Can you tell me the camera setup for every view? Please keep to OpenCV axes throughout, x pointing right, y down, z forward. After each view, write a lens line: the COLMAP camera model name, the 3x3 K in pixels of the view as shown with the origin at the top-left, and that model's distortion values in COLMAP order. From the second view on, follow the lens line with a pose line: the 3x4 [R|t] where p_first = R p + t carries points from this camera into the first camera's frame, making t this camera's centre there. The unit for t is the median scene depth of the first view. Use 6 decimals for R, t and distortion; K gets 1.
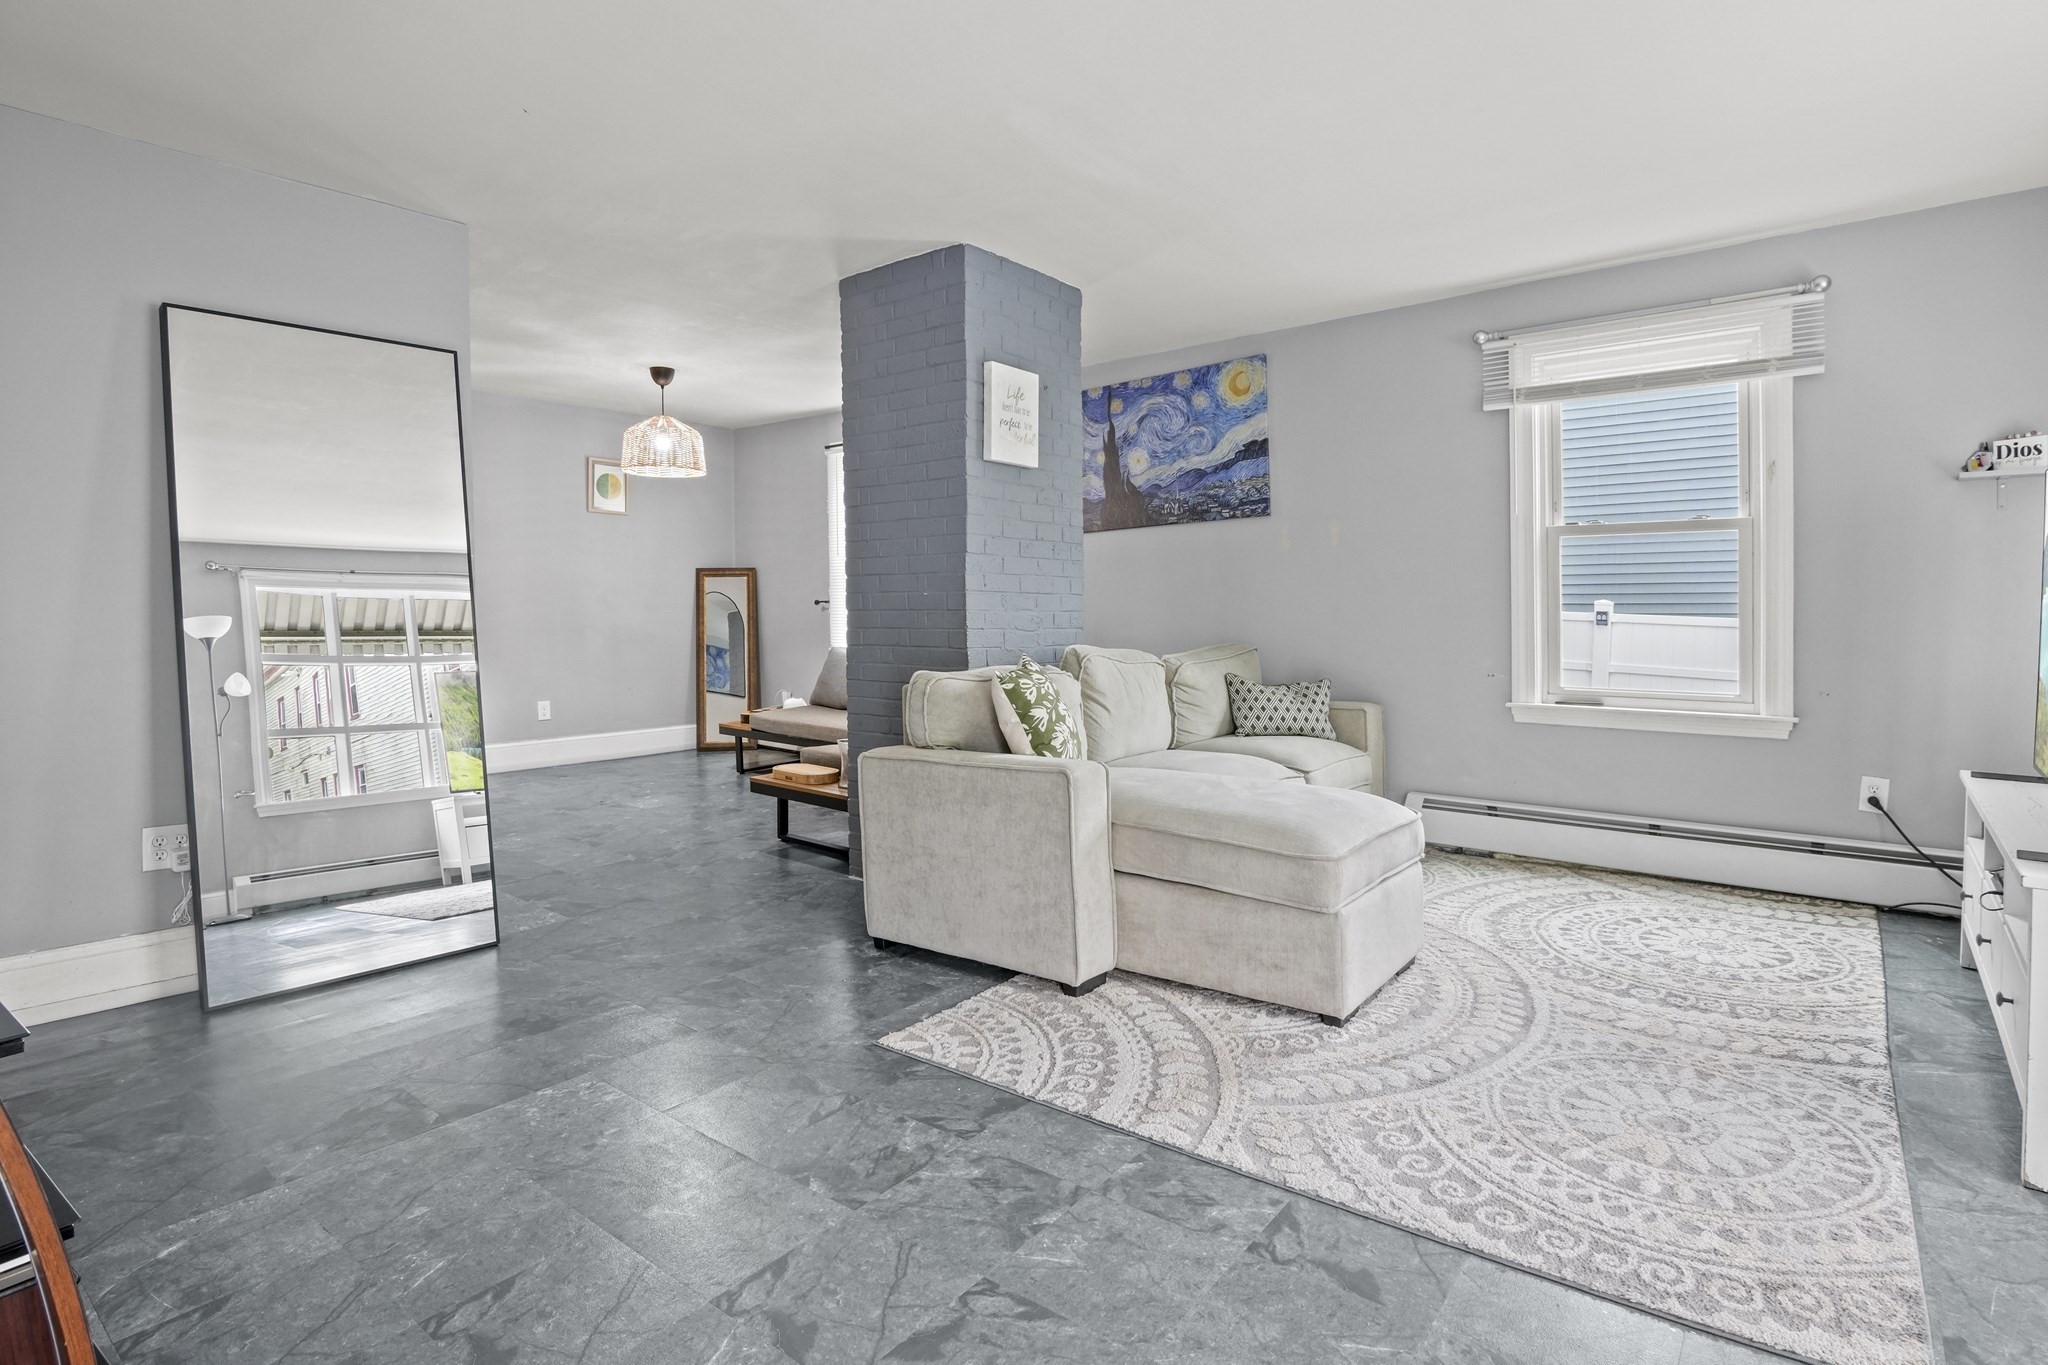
lens RADIAL K [[1024.9, 0, 1024.4], [0, 1024.9, 606.9], [0, 0, 1]] dist [-0.001562, -0.020835]
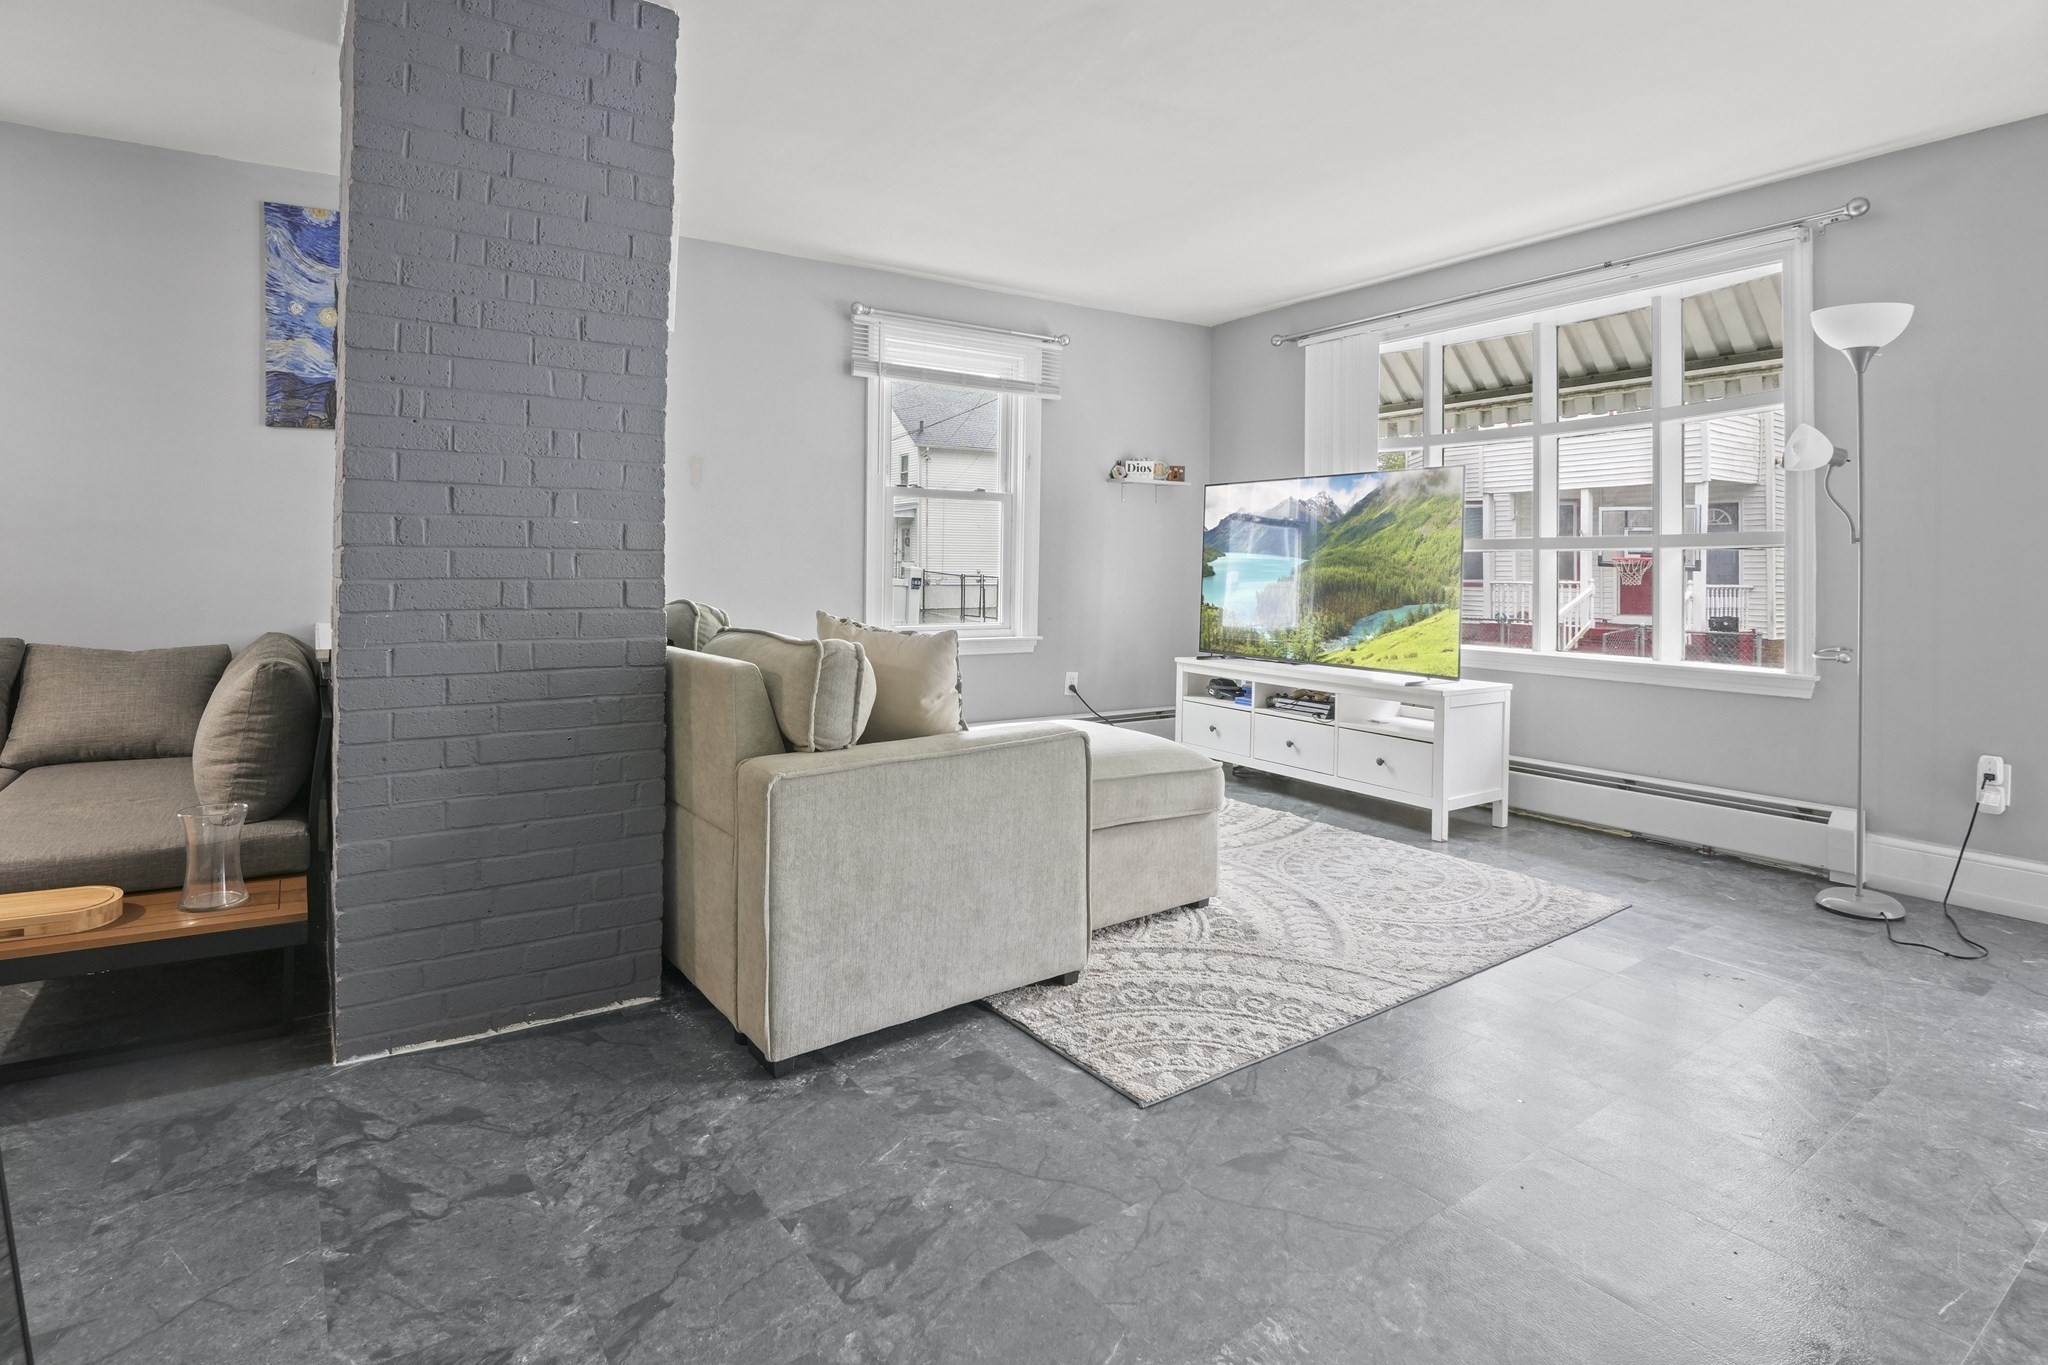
lens RADIAL K [[1044.2, 0, 1022.2], [0, 1044.2, 549.7], [0, 0, 1]] dist [-0.000568, -0.014336]
pose [[0.283019, 0.019332, 0.958919, -0.976641], [-0.016093, 0.999752, -0.015406, 0.014726], [-0.958979, -0.011072, 0.283260, 0.897223]]
